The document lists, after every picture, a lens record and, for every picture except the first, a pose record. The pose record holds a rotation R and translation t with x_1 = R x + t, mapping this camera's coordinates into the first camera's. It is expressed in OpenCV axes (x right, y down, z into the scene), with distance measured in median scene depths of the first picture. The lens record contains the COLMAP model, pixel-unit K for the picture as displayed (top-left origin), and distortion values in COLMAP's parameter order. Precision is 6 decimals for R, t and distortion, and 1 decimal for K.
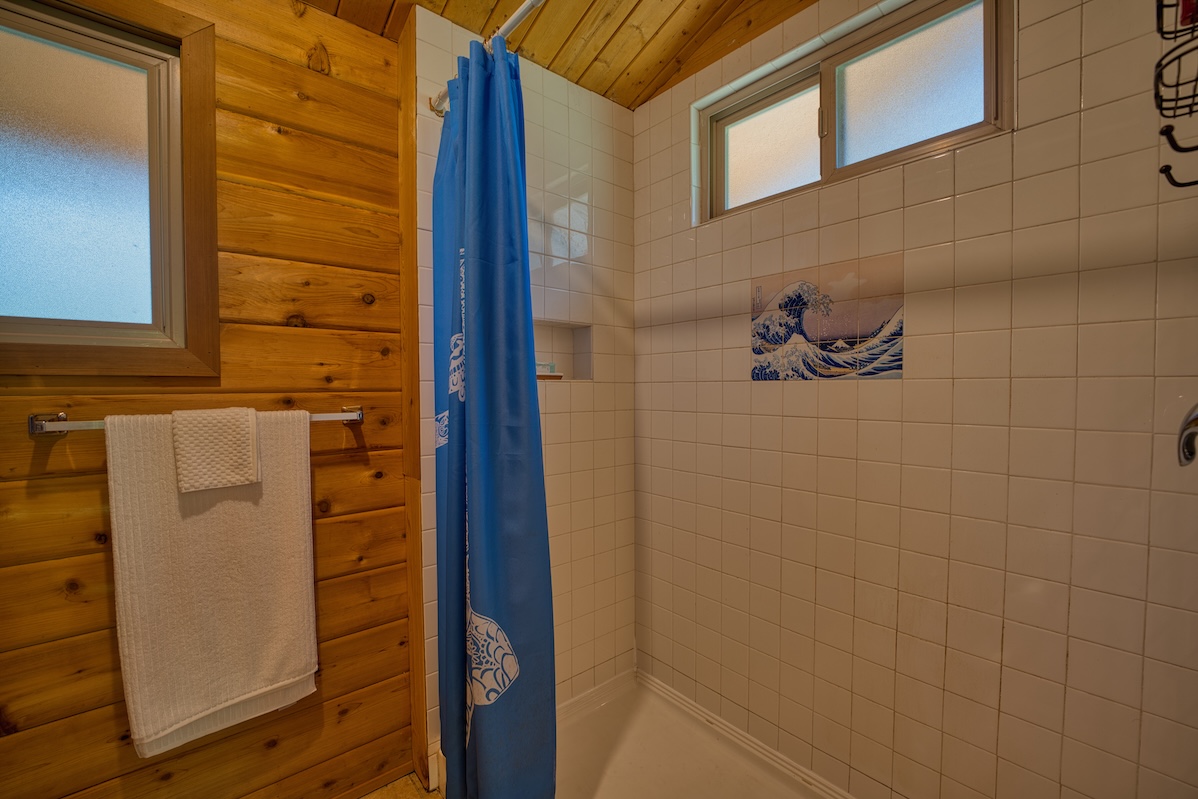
lens RADIAL K [[486.1, 0, 598.1], [0, 486.1, 404.0], [0, 0, 1]] dist [-0.024780, 0.001795]
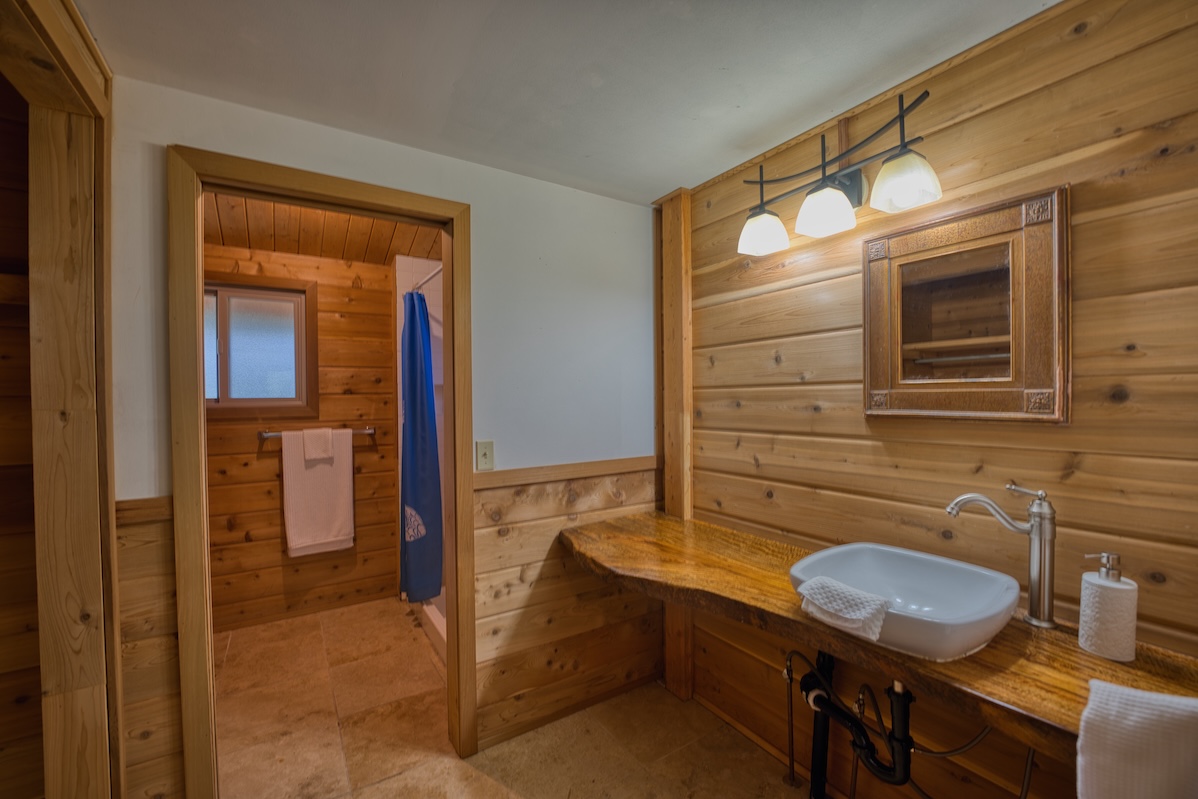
lens RADIAL K [[486.1, 0, 602.3], [0, 486.1, 400.1], [0, 0, 1]] dist [-0.024780, 0.001795]
pose [[0.992190, -0.007161, -0.124528, 0.997823], [0.003664, 0.999593, -0.028292, -0.062279], [0.124680, 0.027615, 0.991813, -1.318775]]
